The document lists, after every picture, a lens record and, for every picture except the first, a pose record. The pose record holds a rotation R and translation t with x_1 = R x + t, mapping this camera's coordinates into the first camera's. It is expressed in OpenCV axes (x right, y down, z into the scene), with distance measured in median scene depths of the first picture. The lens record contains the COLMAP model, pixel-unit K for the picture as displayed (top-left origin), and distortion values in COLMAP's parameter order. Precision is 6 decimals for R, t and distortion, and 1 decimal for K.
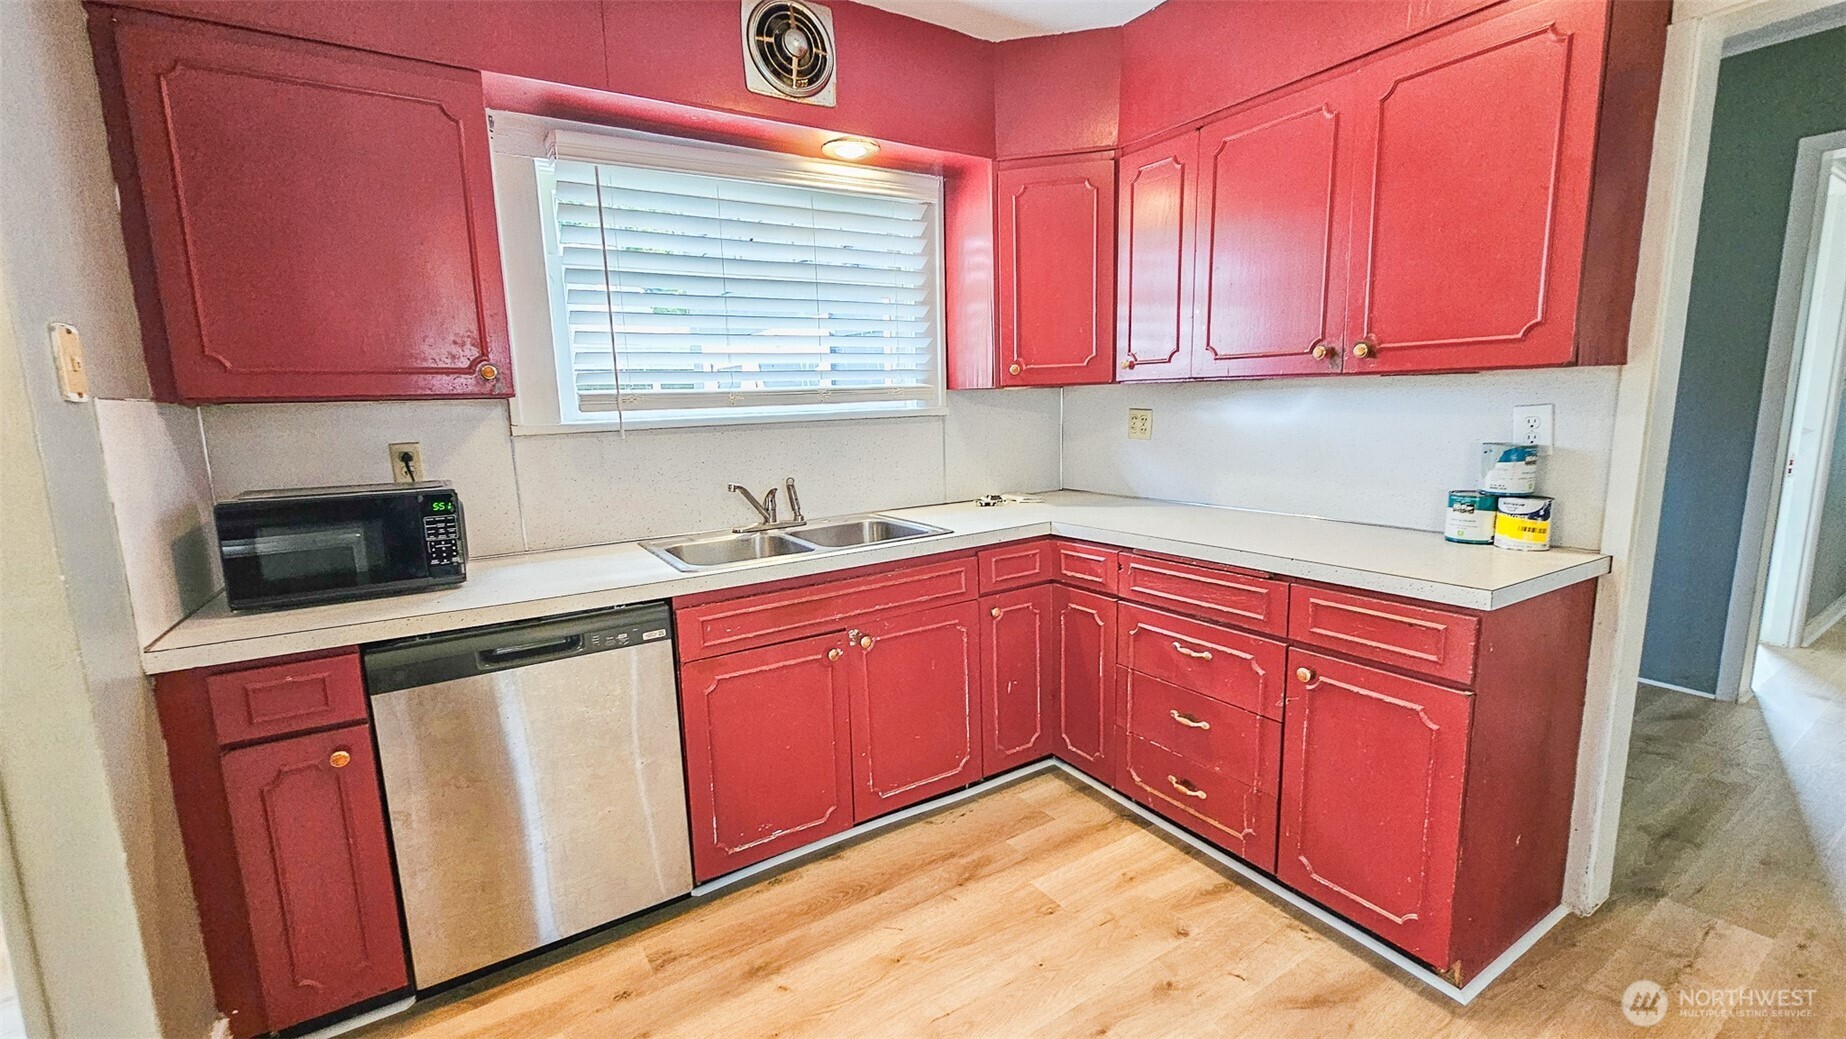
lens RADIAL K [[757.3, 0, 919.4], [0, 757.3, 520.8], [0, 0, 1]] dist [0.001011, 0.000088]
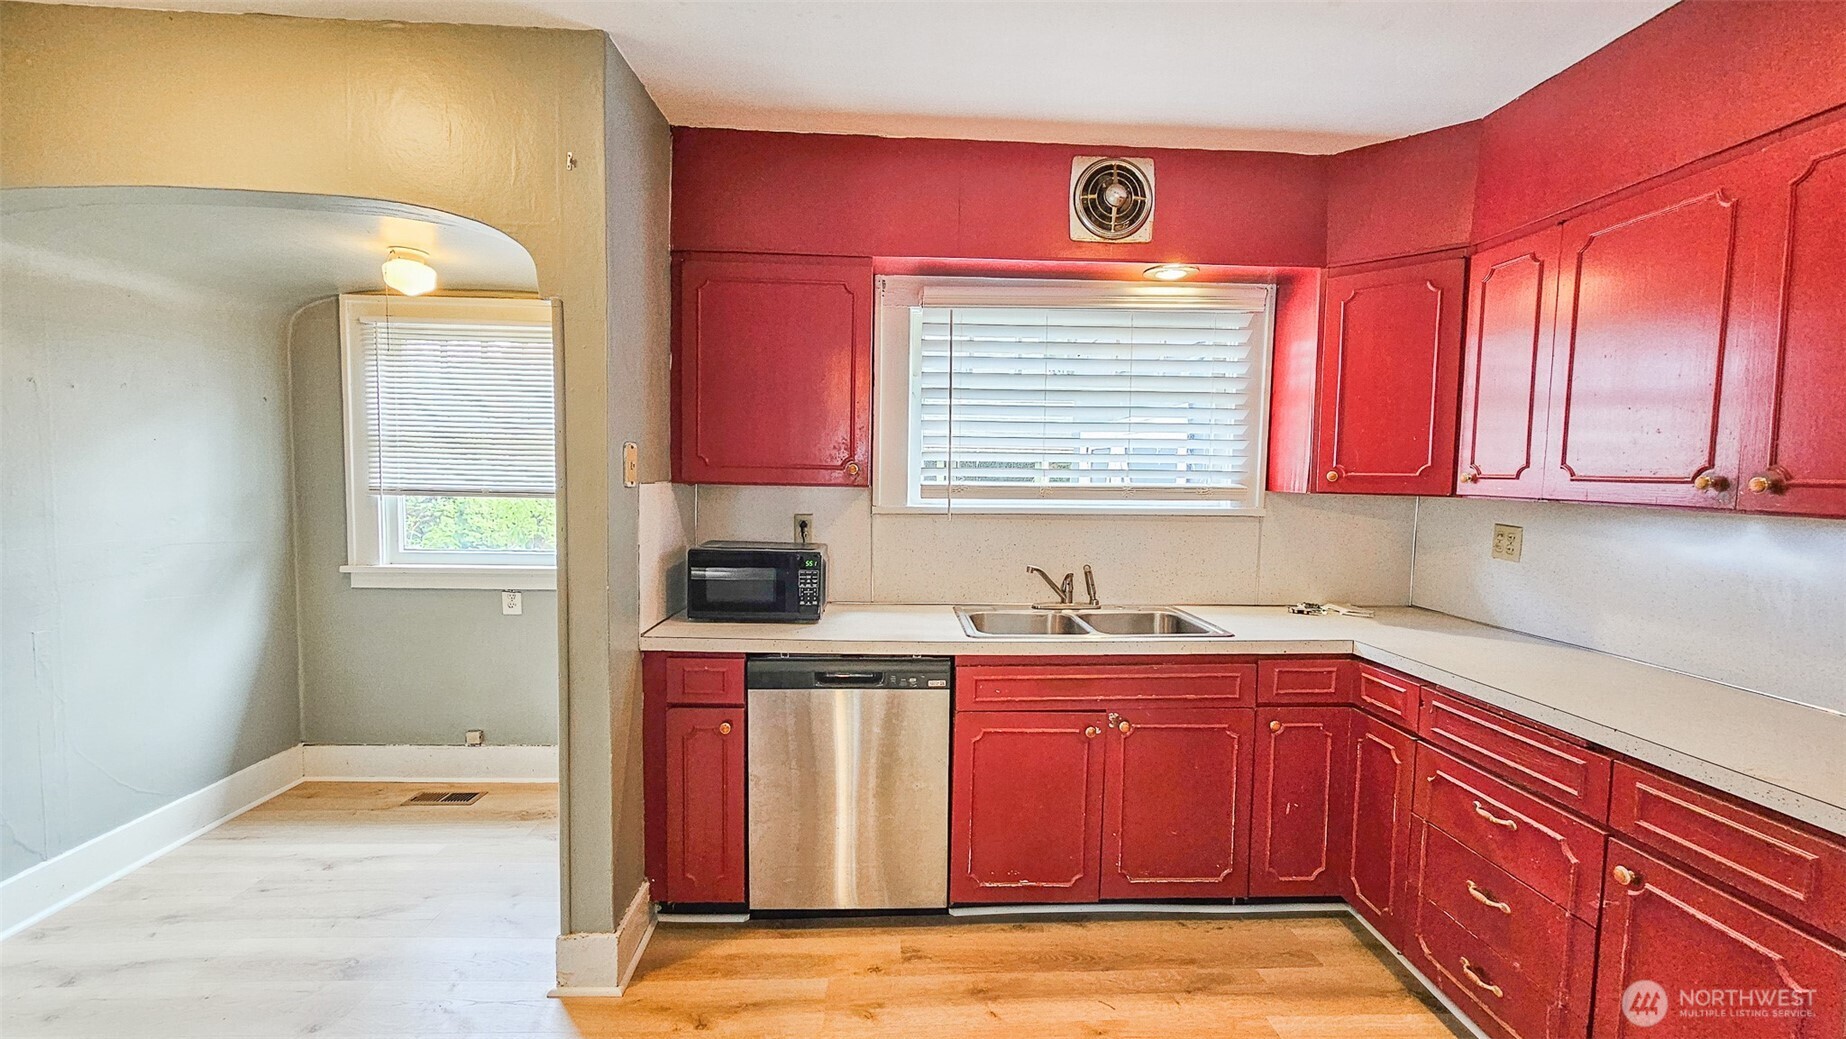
lens RADIAL K [[757.3, 0, 921.3], [0, 757.3, 521.2], [0, 0, 1]] dist [0.001011, 0.000088]
pose [[0.866290, 0.074305, -0.493984, 0.192624], [-0.117795, 0.991375, -0.057452, -0.033429], [0.485454, 0.107959, 0.867571, -0.101203]]
